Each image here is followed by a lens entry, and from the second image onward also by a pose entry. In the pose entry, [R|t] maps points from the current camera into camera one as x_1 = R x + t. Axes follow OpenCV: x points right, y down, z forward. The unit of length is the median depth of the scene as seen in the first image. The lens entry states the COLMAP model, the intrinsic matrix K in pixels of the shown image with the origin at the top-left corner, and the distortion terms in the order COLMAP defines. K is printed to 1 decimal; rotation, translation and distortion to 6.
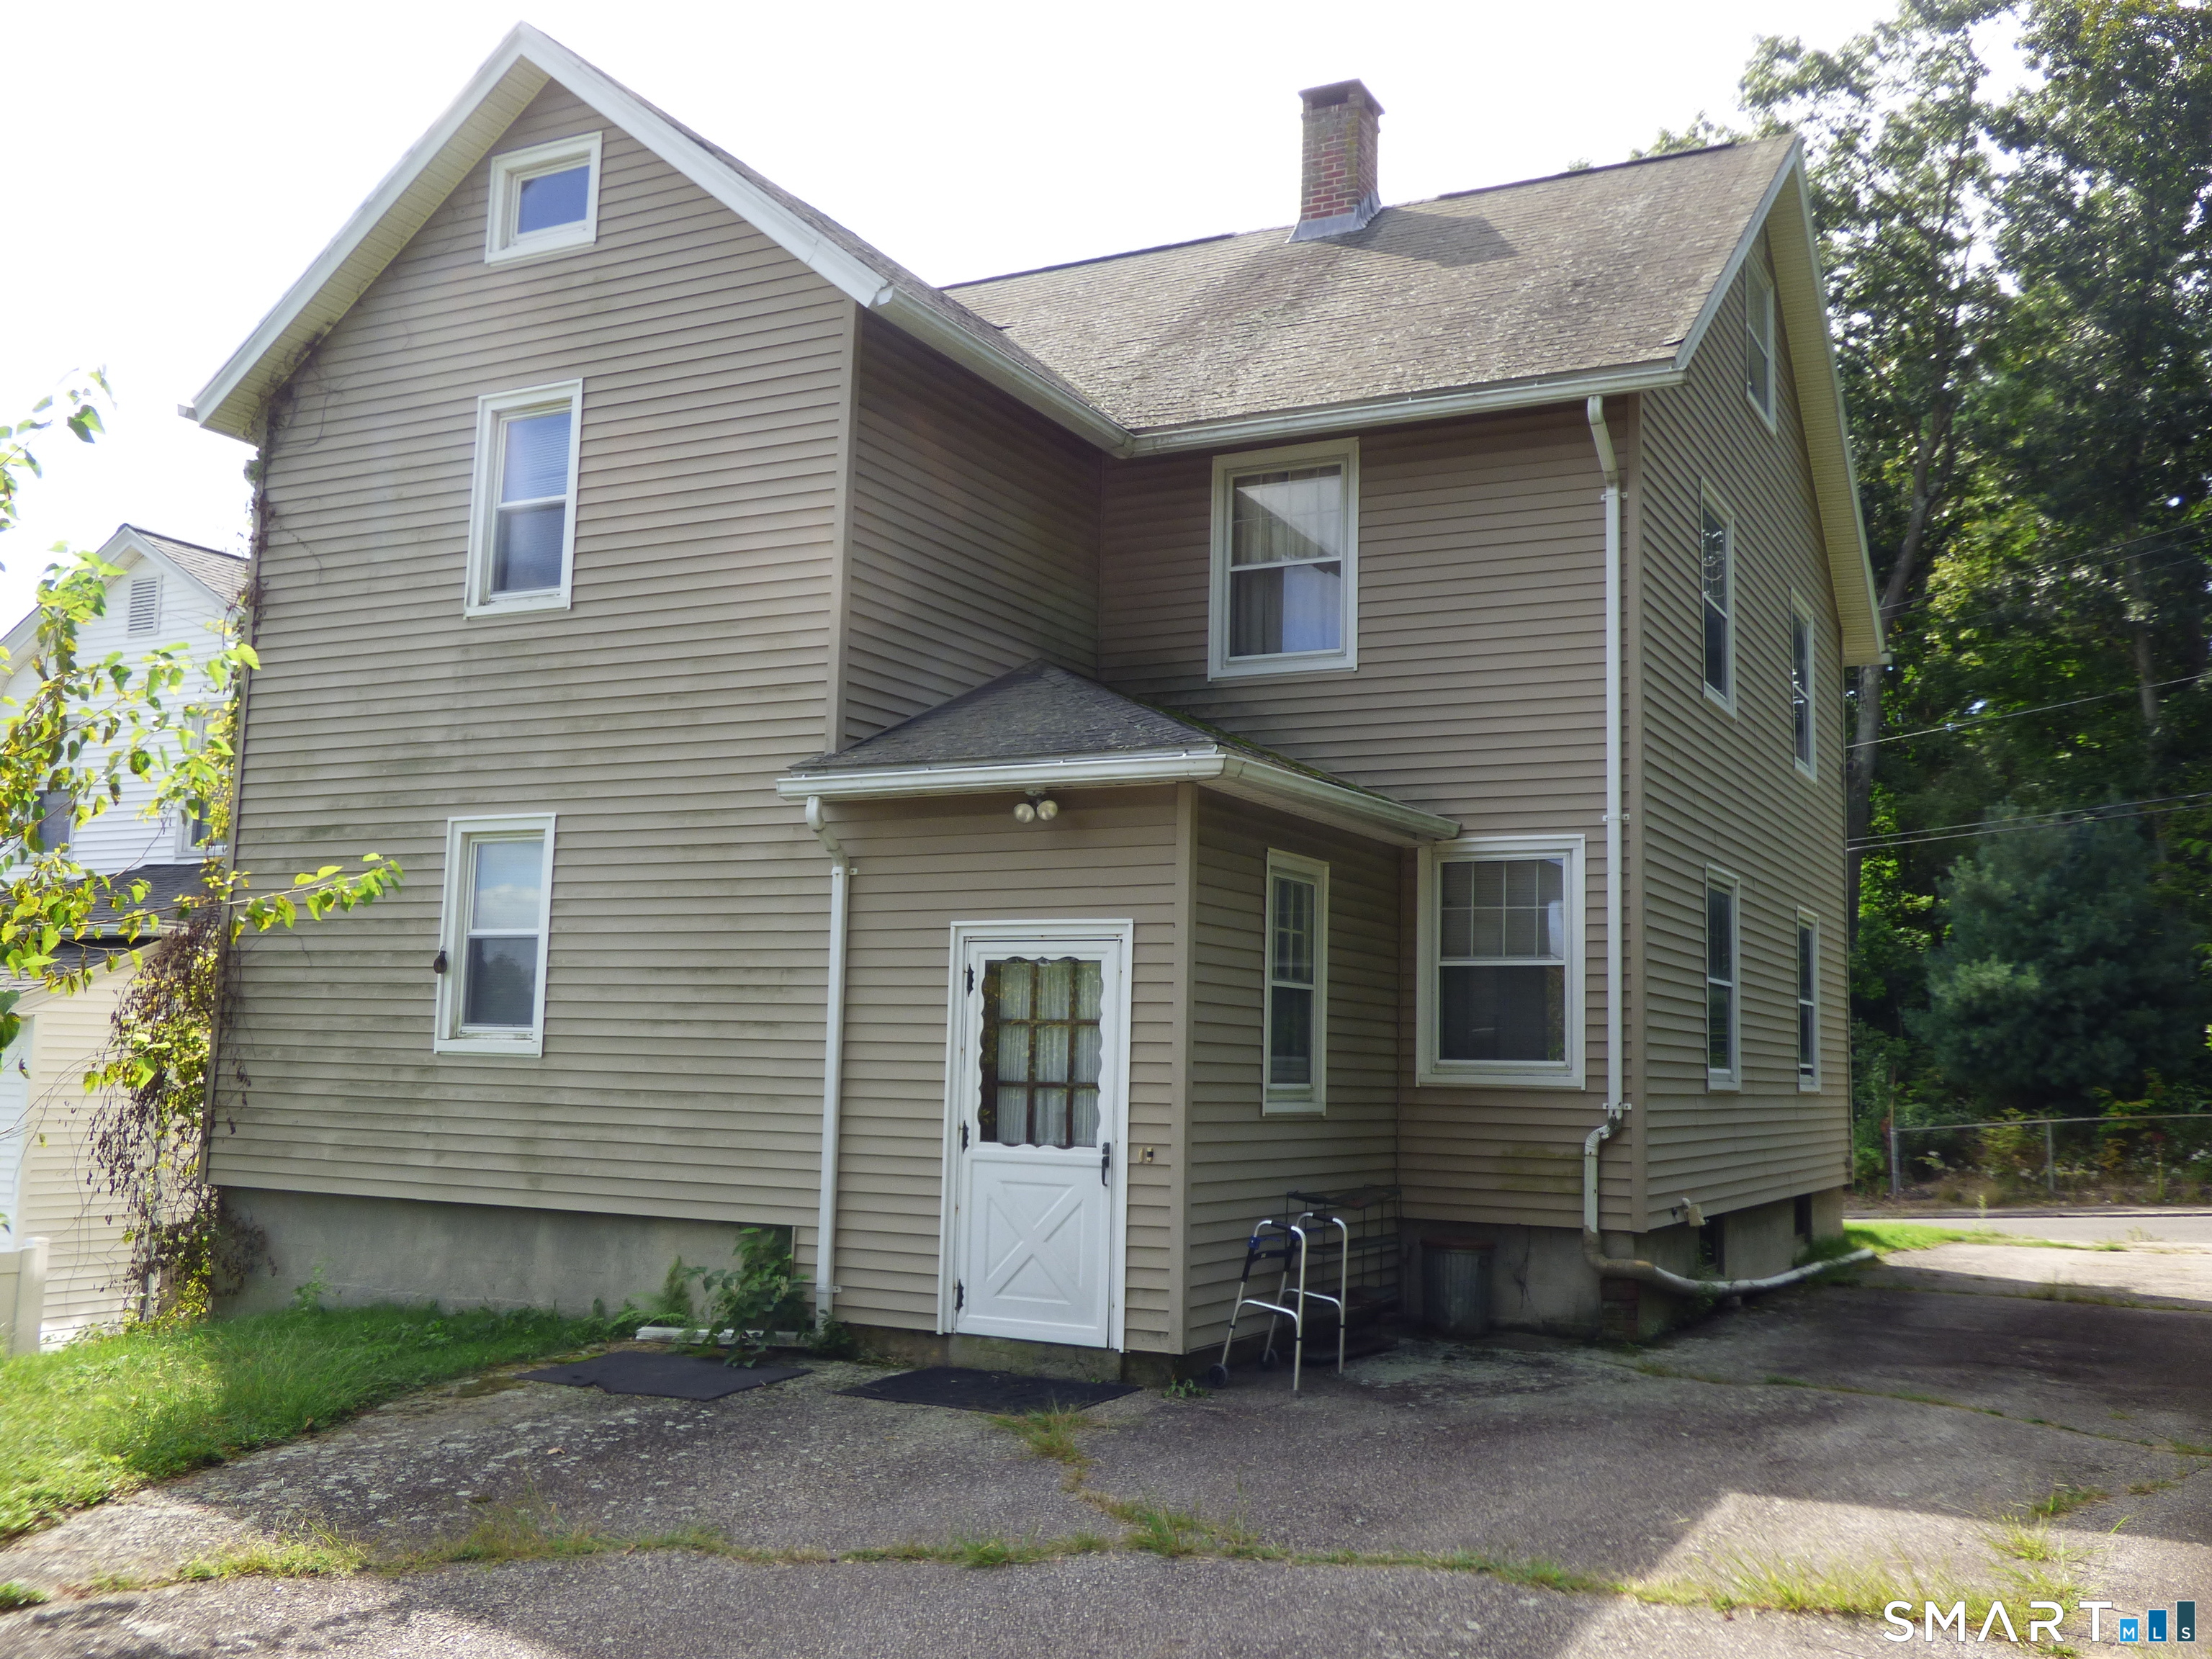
lens RADIAL K [[2073.2, 0, 1107.8], [0, 2073.2, 827.1], [0, 0, 1]] dist [0.015343, 0.000000]
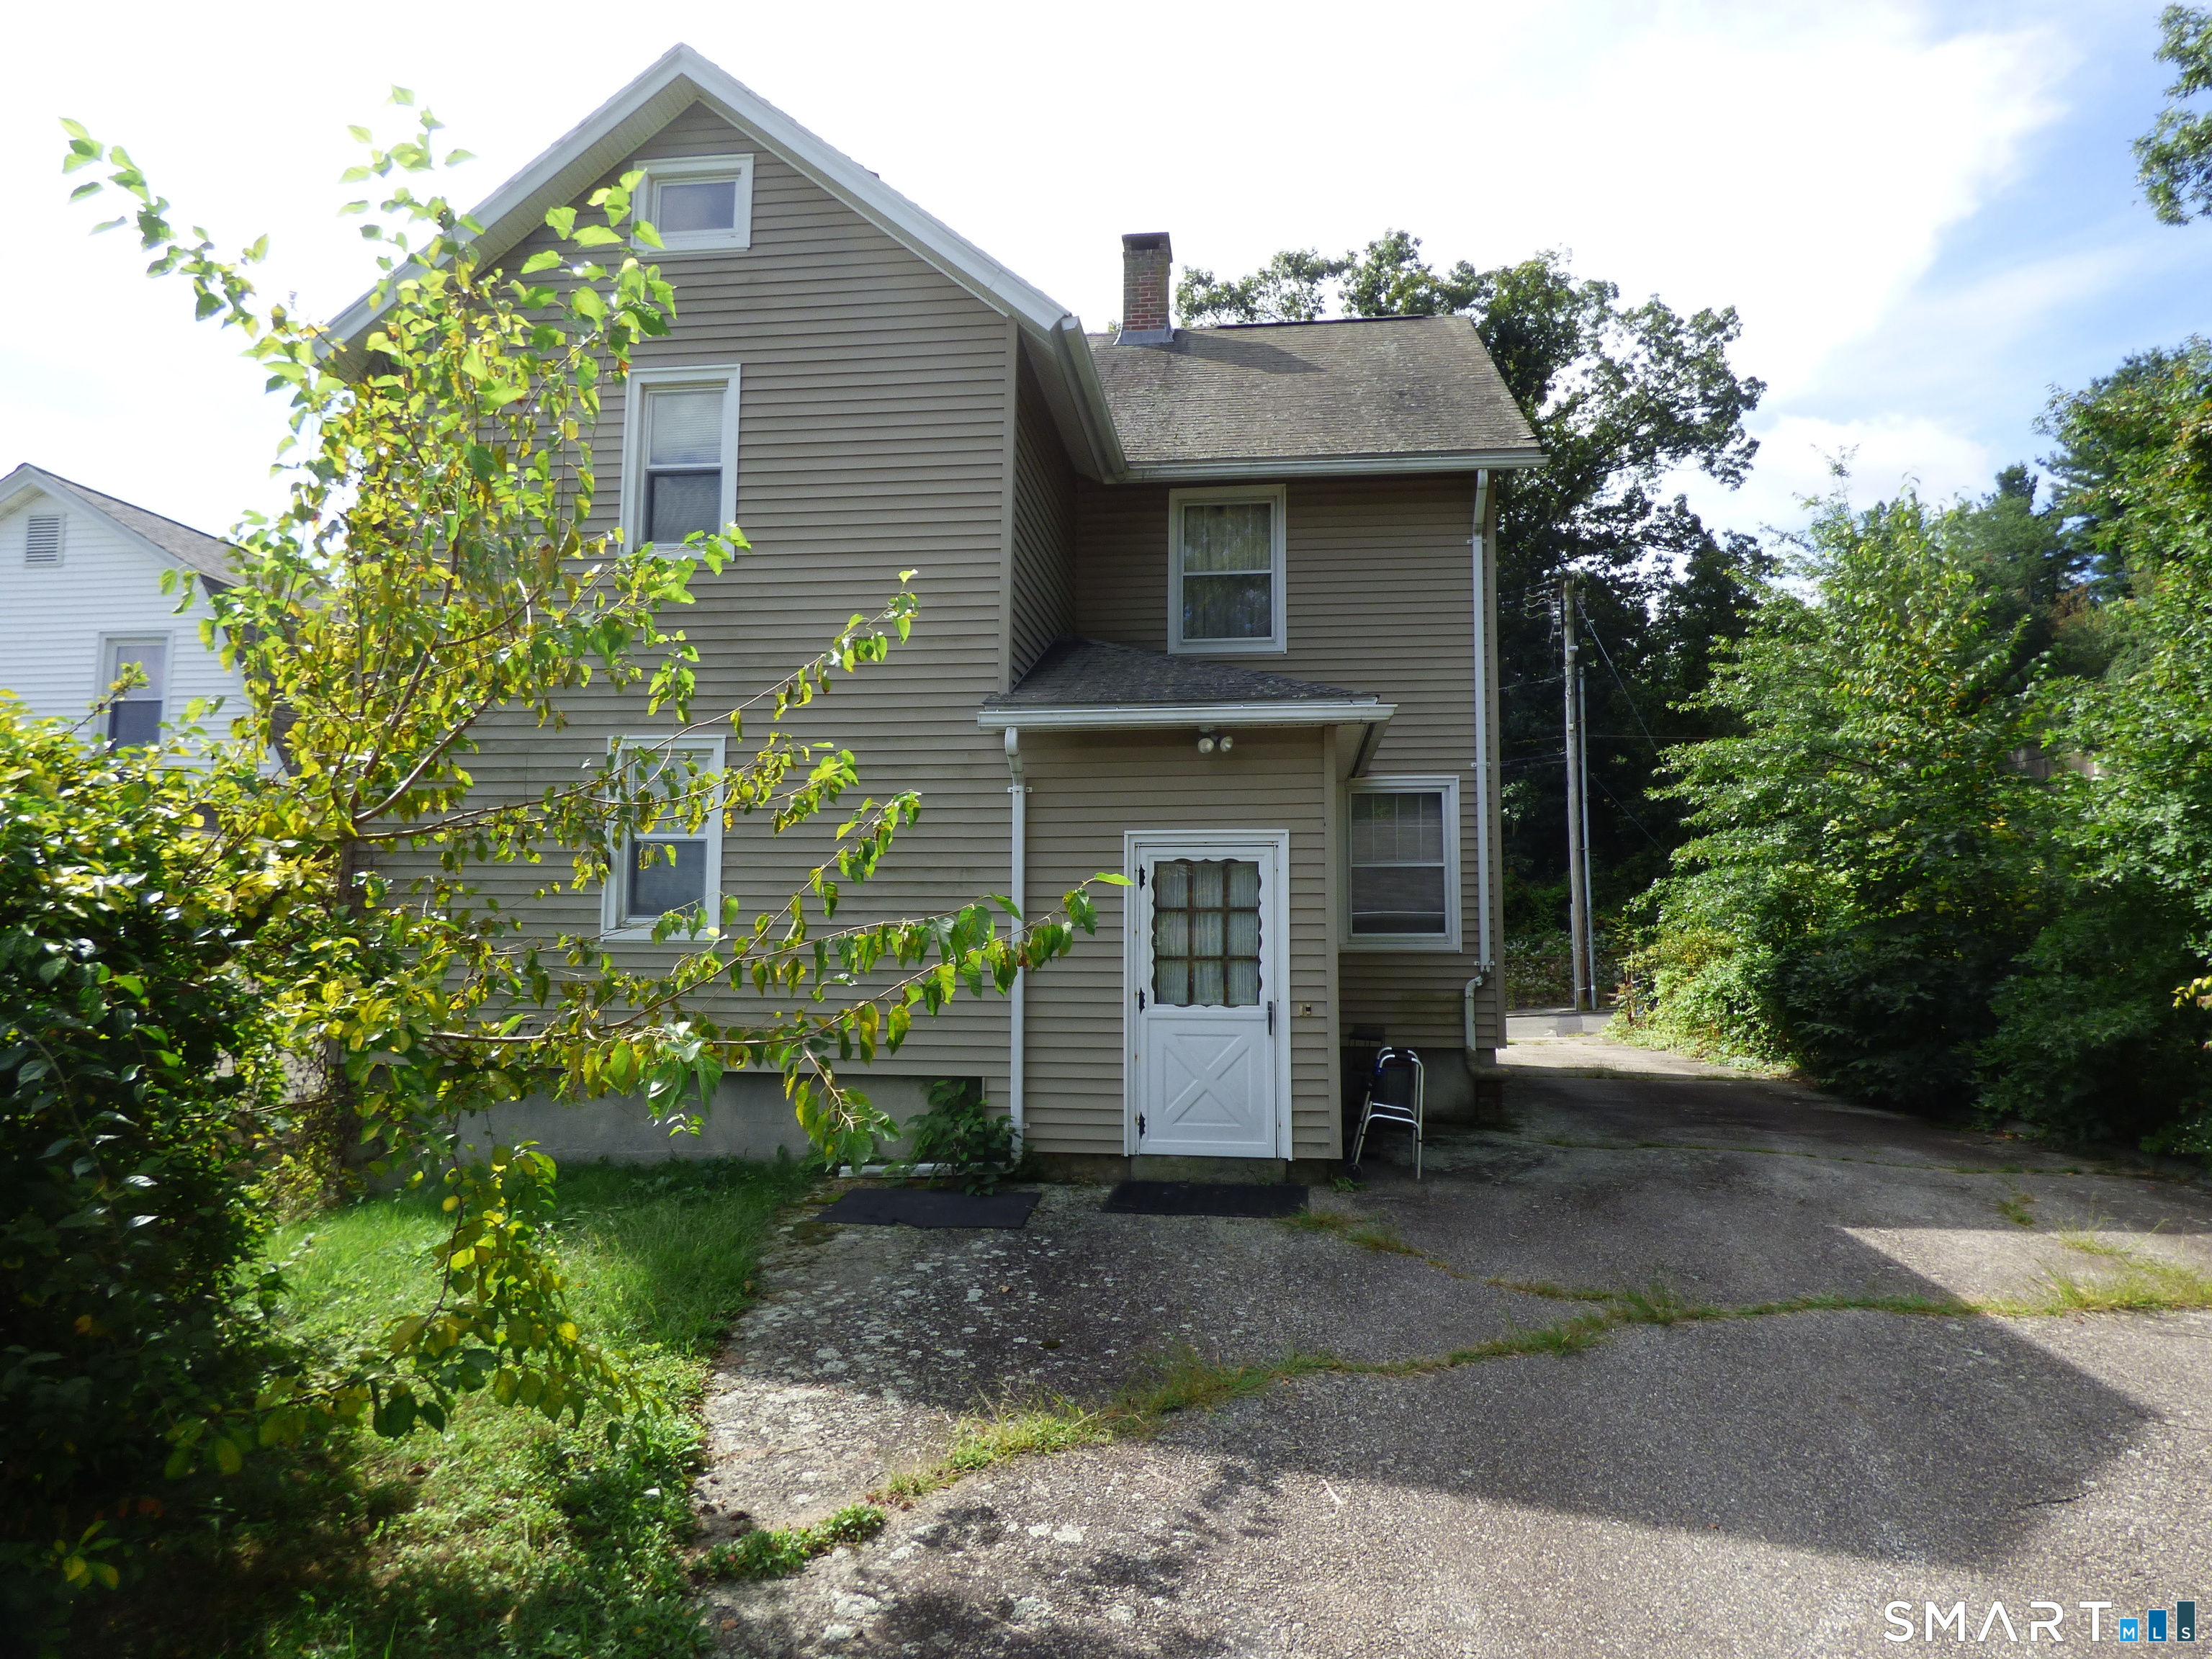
lens RADIAL K [[1366.1, 0, 1106.4], [0, 1366.1, 828.2], [0, 0, 1]] dist [0.005615, 0.005537]
pose [[0.933783, 0.010861, 0.357675, -0.385637], [-0.023741, 0.999217, 0.031638, 0.018042], [-0.357051, -0.038035, 0.933310, 0.229579]]
